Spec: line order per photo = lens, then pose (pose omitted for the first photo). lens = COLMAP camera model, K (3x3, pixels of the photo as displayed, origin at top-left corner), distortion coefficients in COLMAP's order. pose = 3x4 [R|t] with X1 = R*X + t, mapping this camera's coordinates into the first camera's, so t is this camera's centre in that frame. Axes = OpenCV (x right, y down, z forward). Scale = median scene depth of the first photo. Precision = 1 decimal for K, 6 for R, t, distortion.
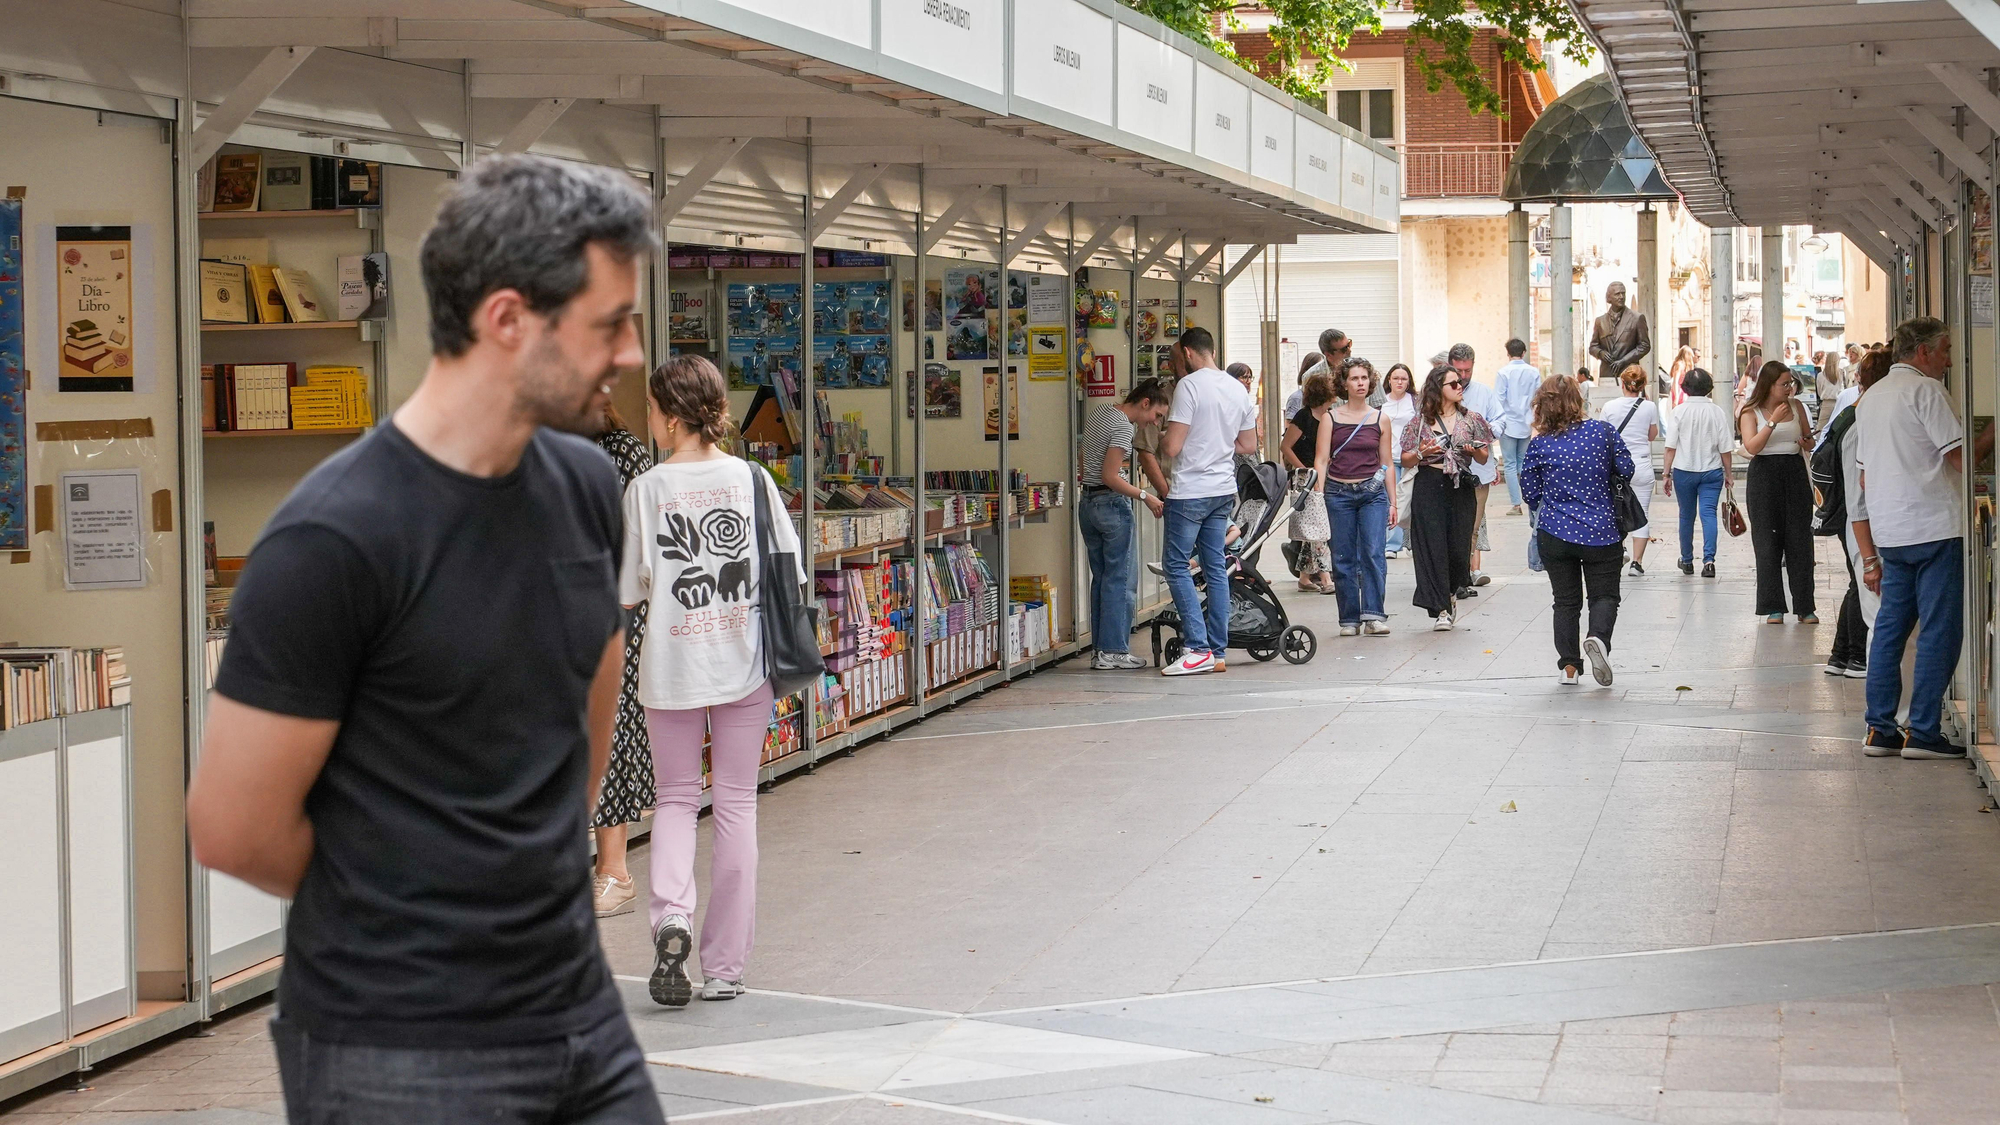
lens RADIAL K [[6185.7, 0, 1000.0], [0, 6185.7, 562.5], [0, 0, 1]] dist [-0.002701, -0.000814]
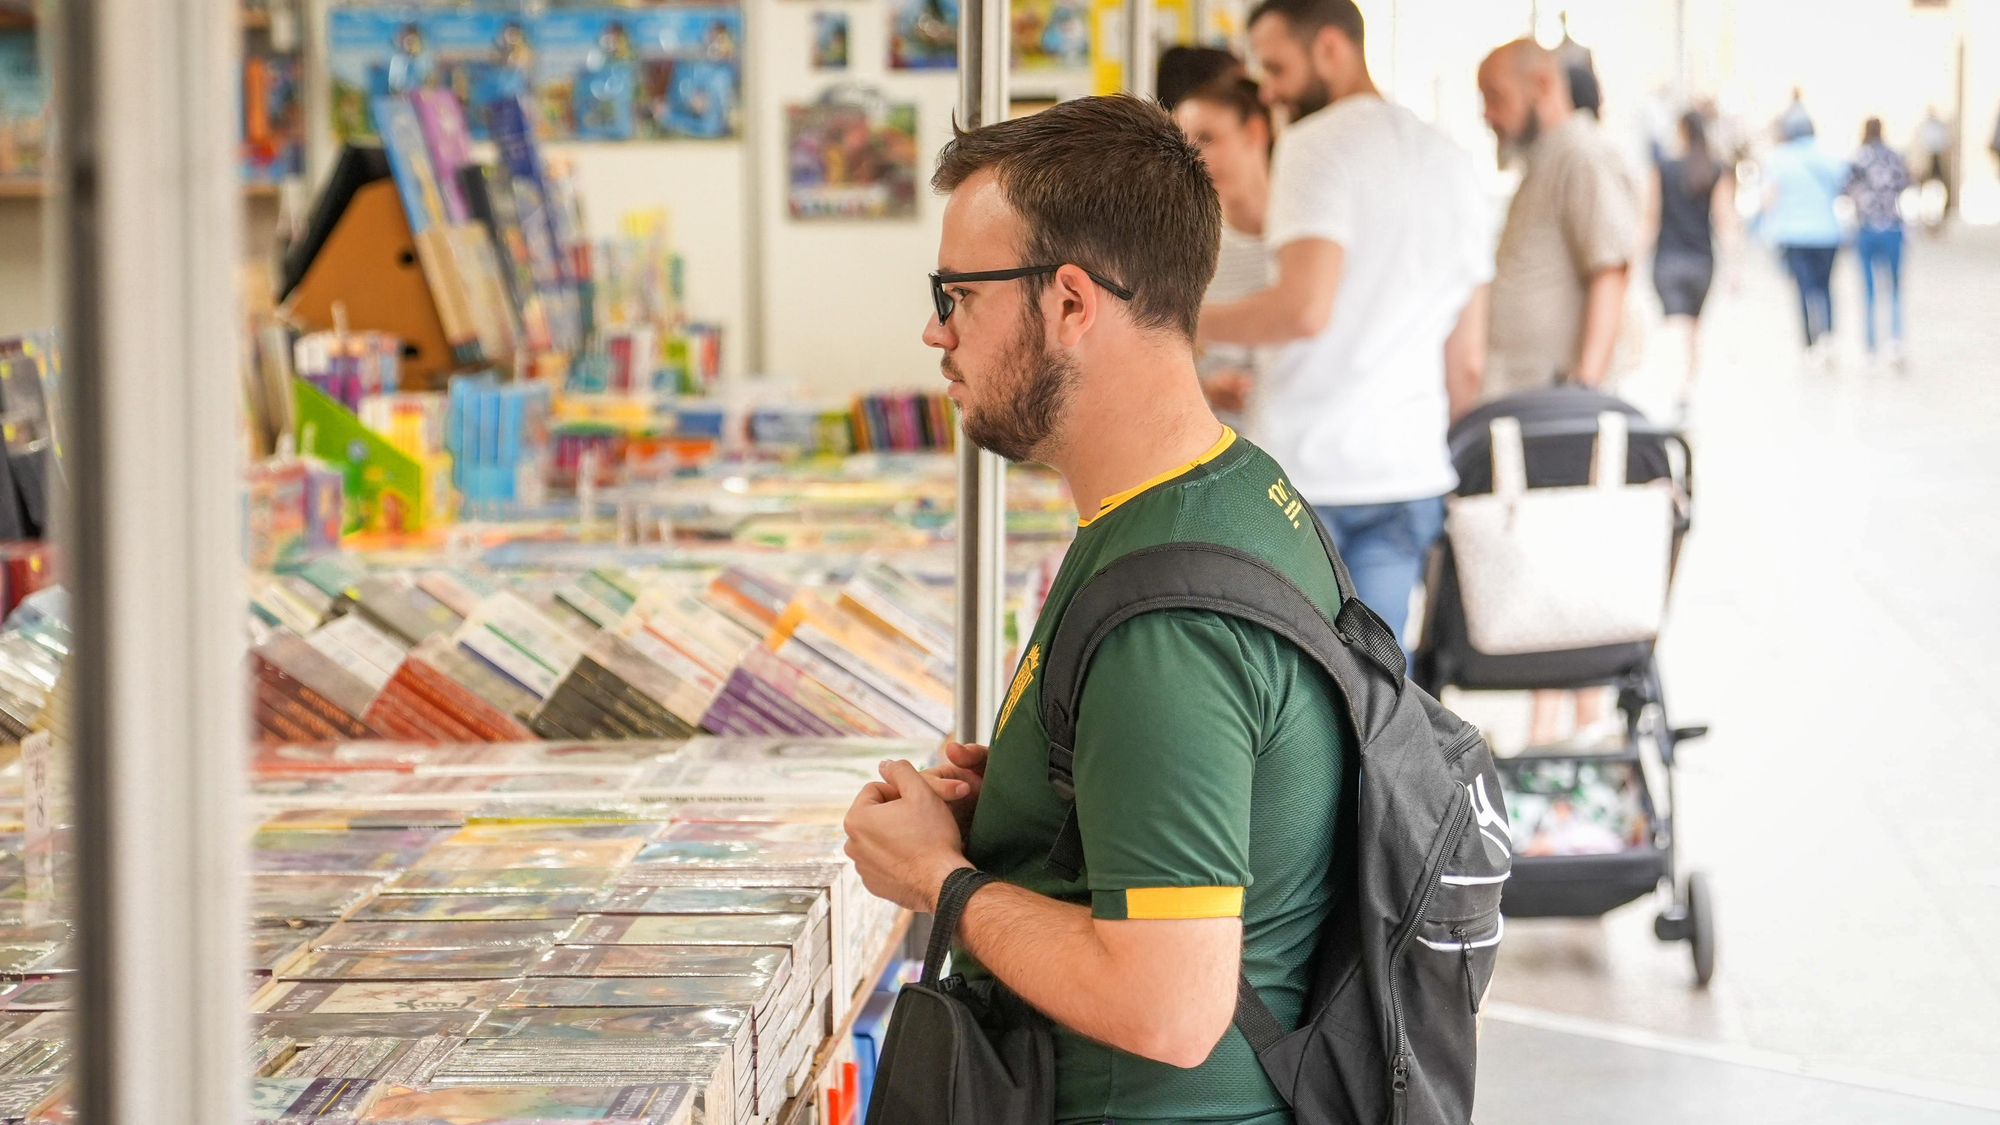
lens RADIAL K [[4915.0, 0, 1000.0], [0, 4915.0, 562.5], [0, 0, 1]] dist [0.008549, -0.085533]
pose [[0.998637, 0.002663, 0.052119, -0.017708], [-0.005892, 0.998065, 0.061892, -0.021241], [-0.051853, -0.062115, 0.996721, 0.694580]]
